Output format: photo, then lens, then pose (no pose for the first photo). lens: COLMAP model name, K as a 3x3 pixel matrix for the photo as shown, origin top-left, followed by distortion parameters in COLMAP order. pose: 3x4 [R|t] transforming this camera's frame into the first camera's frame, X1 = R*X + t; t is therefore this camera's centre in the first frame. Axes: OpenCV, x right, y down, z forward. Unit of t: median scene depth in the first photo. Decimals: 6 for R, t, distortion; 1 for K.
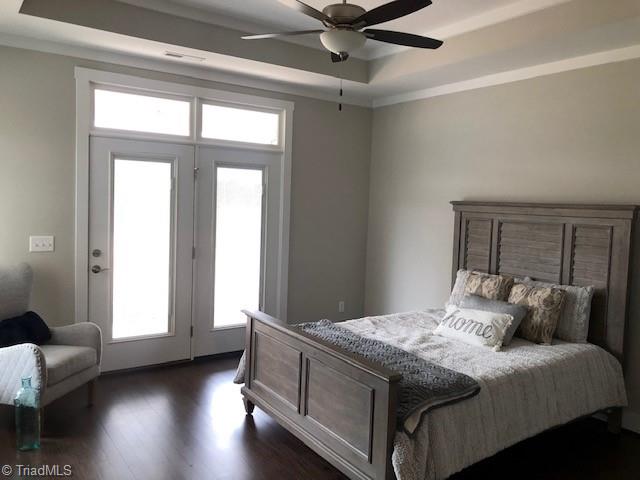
lens RADIAL K [[514.4, 0, 320.0], [0, 514.4, 240.0], [0, 0, 1]] dist [0.012423, -0.002036]
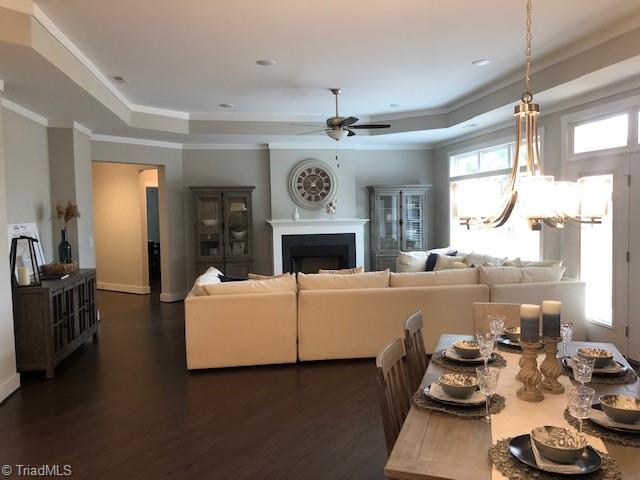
lens RADIAL K [[514.4, 0, 320.0], [0, 514.4, 240.0], [0, 0, 1]] dist [0.012423, -0.002036]
pose [[-0.414270, 0.026852, -0.909758, 1.369354], [-0.064457, 0.996189, 0.058754, -0.045294], [0.907869, 0.082980, -0.410961, 1.248218]]
